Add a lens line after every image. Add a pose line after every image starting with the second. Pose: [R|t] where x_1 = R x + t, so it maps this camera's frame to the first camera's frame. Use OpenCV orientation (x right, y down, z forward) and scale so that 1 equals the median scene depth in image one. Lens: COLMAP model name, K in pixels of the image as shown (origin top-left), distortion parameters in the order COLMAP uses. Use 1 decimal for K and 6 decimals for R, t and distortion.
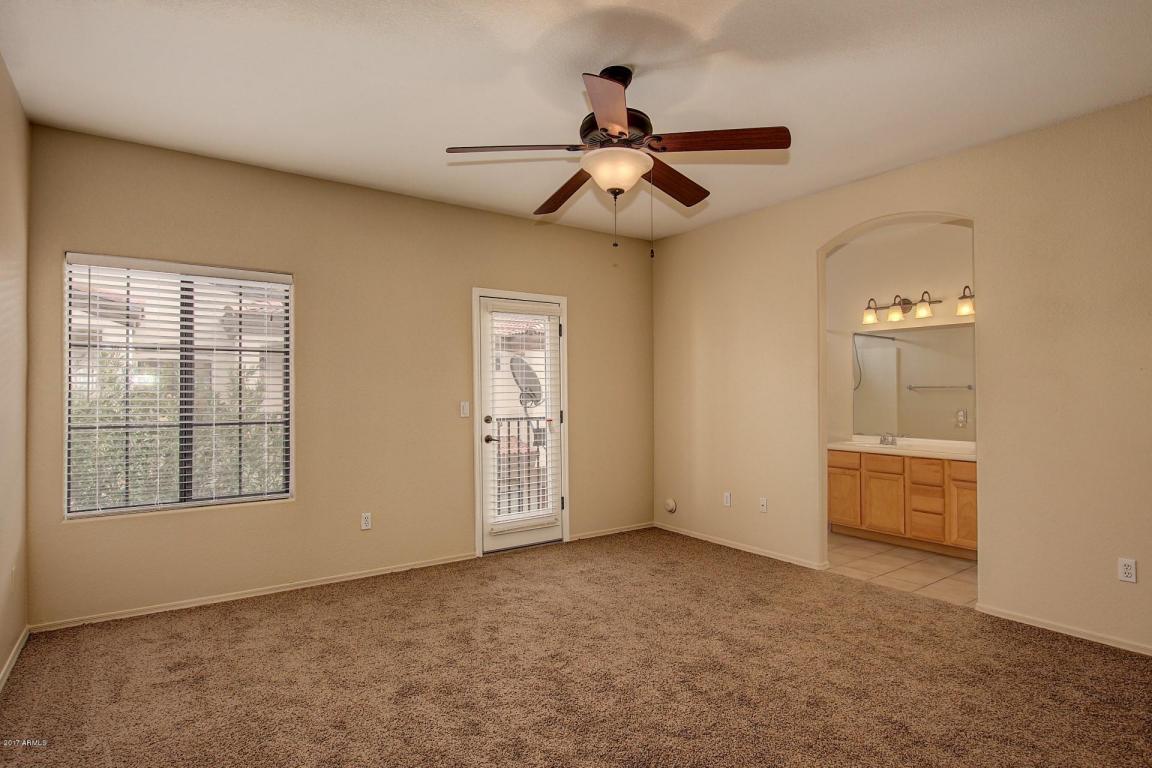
lens RADIAL K [[615.9, 0, 574.8], [0, 615.9, 381.8], [0, 0, 1]] dist [-0.018687, 0.002420]
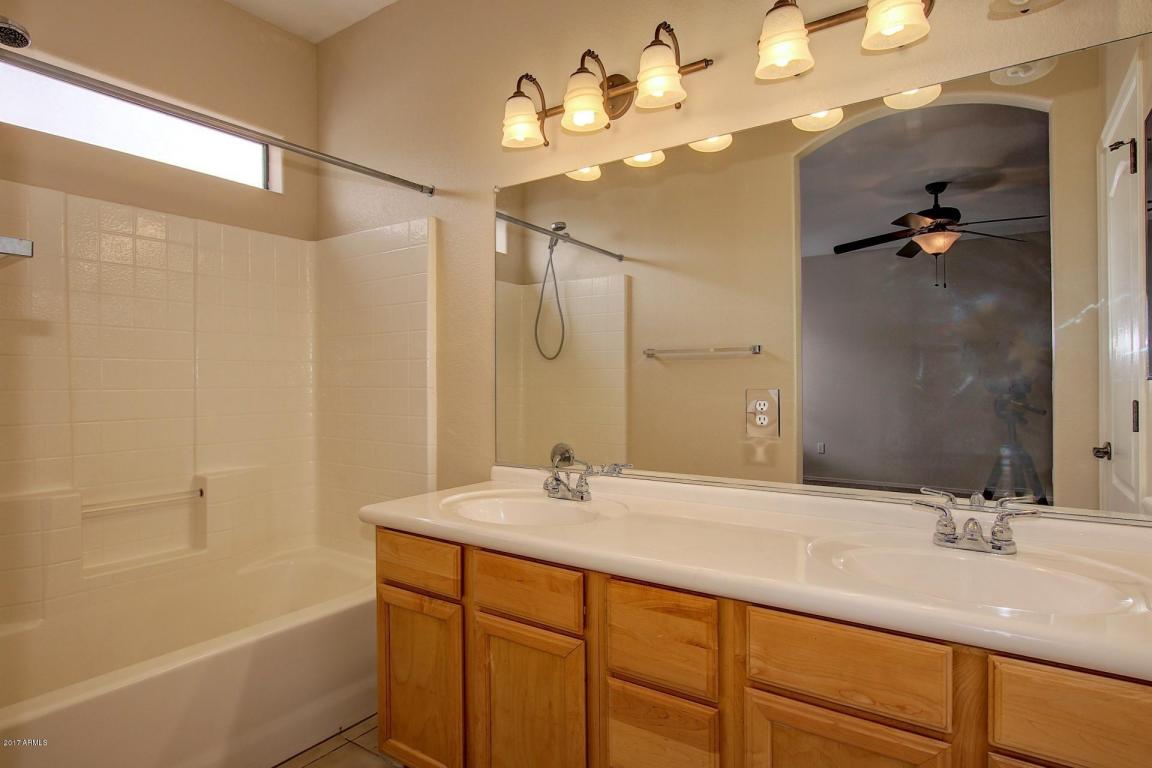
lens RADIAL K [[615.9, 0, 578.1], [0, 615.9, 385.4], [0, 0, 1]] dist [-0.018687, 0.002420]
pose [[0.941723, -0.007332, 0.336310, 0.957050], [0.002180, 0.999874, 0.015693, 0.082427], [-0.336382, -0.014046, 0.941621, 1.615605]]
